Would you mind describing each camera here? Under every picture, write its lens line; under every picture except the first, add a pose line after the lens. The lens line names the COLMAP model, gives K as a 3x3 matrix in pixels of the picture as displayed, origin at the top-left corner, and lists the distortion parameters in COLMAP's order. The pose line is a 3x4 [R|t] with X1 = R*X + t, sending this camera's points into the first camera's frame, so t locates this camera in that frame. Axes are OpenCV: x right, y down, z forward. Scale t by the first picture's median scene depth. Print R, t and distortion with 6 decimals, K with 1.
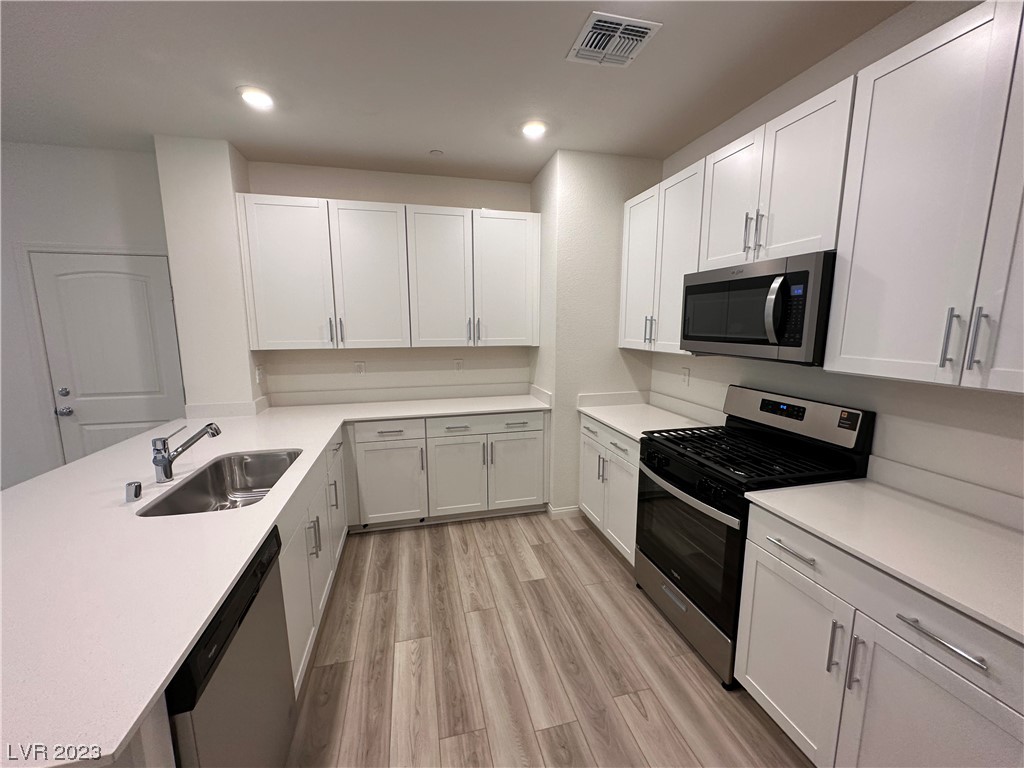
lens RADIAL K [[409.2, 0, 508.2], [0, 409.2, 384.1], [0, 0, 1]] dist [-0.000931, 0.000140]
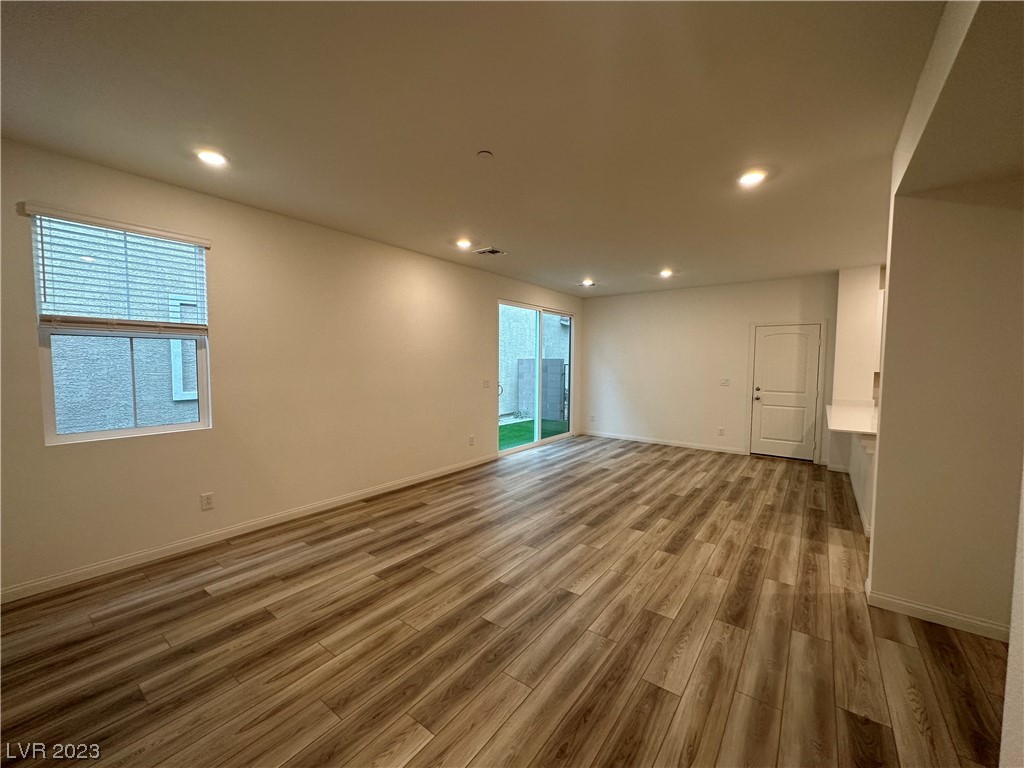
lens RADIAL K [[409.2, 0, 514.9], [0, 409.2, 388.7], [0, 0, 1]] dist [-0.000931, 0.000140]
pose [[0.636279, 0.060040, -0.769119, -0.406026], [-0.123513, 0.992035, -0.024739, 0.384927], [0.761507, 0.110737, 0.638627, -2.252662]]
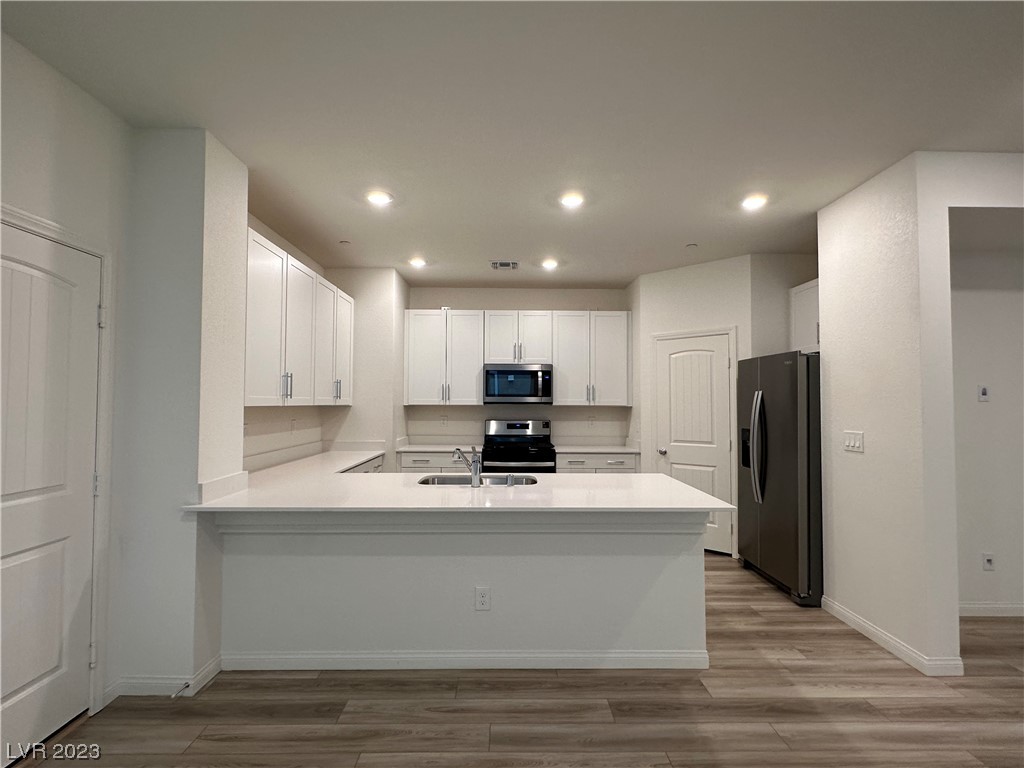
lens RADIAL K [[500.8, 0, 508.1], [0, 500.8, 387.4], [0, 0, 1]] dist [-0.002539, 0.000250]
pose [[0.229568, 0.035093, 0.972660, -2.382285], [0.139908, 0.987781, -0.068660, 0.035014], [-0.963184, 0.151845, 0.221853, 0.448947]]
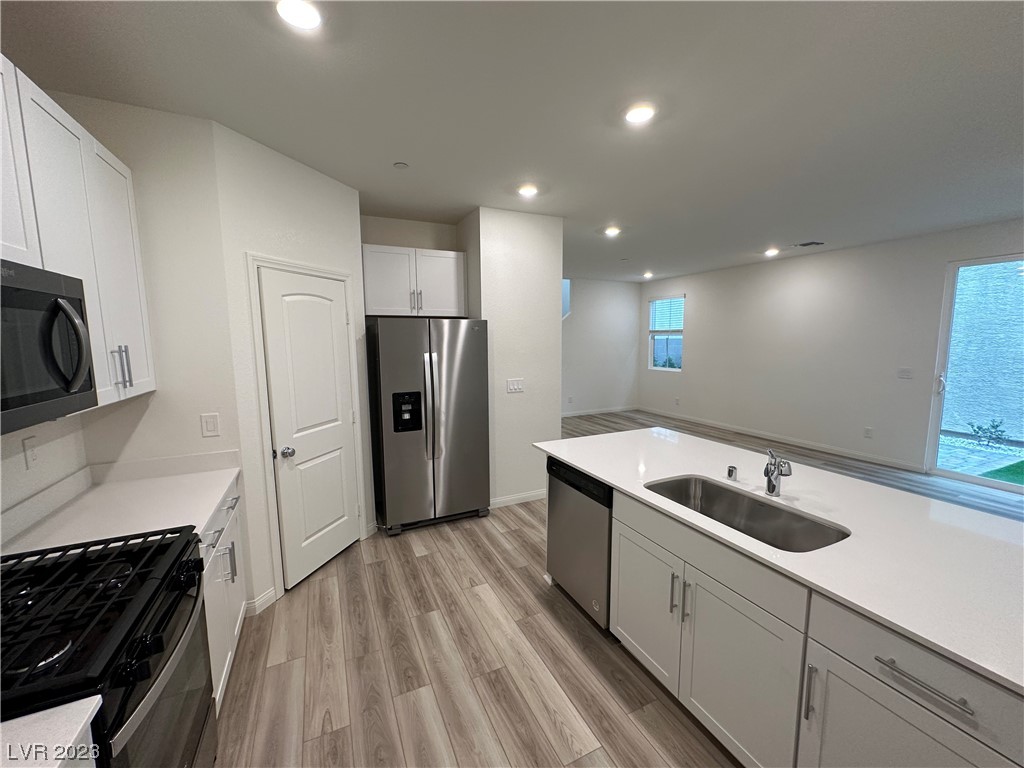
lens RADIAL K [[409.2, 0, 513.5], [0, 409.2, 385.7], [0, 0, 1]] dist [-0.000931, 0.000140]
pose [[-0.978122, 0.034477, -0.205154, 0.038924], [-0.020927, 0.964862, 0.261924, -0.294294], [0.206975, 0.260487, -0.943031, 1.731801]]
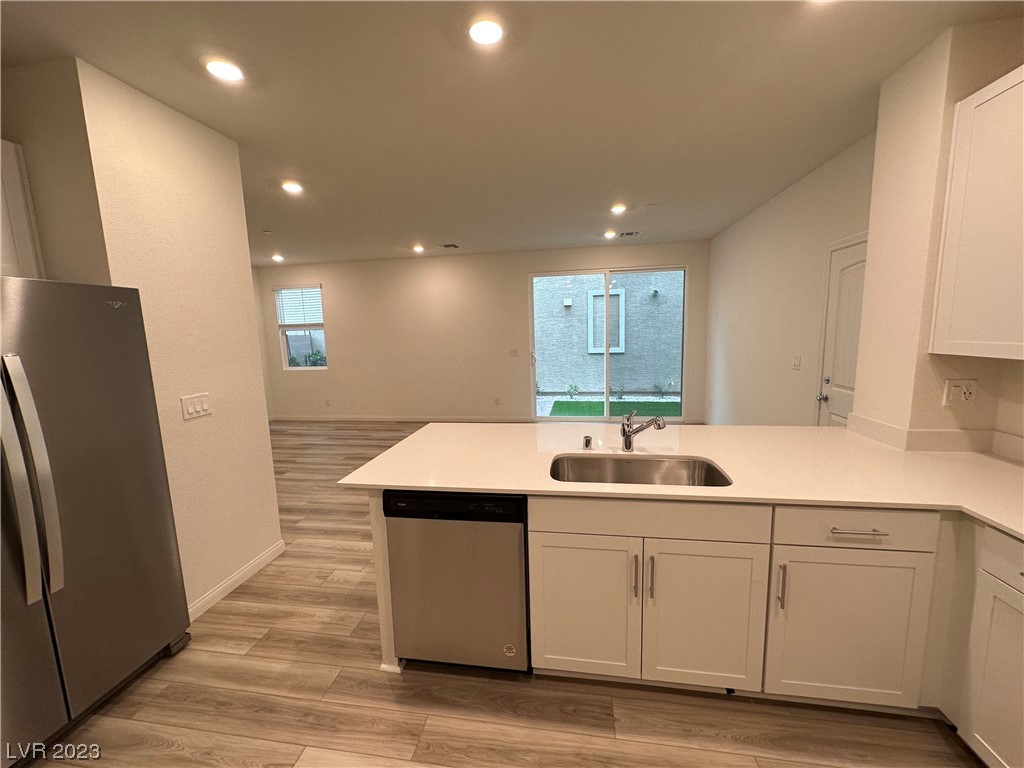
lens RADIAL K [[409.2, 0, 511.3], [0, 409.2, 382.6], [0, 0, 1]] dist [-0.000931, 0.000140]
pose [[-0.385247, 0.134658, -0.912936, 0.364735], [-0.105951, 0.976300, 0.188715, -0.147171], [0.916711, 0.169428, -0.361849, 1.049951]]
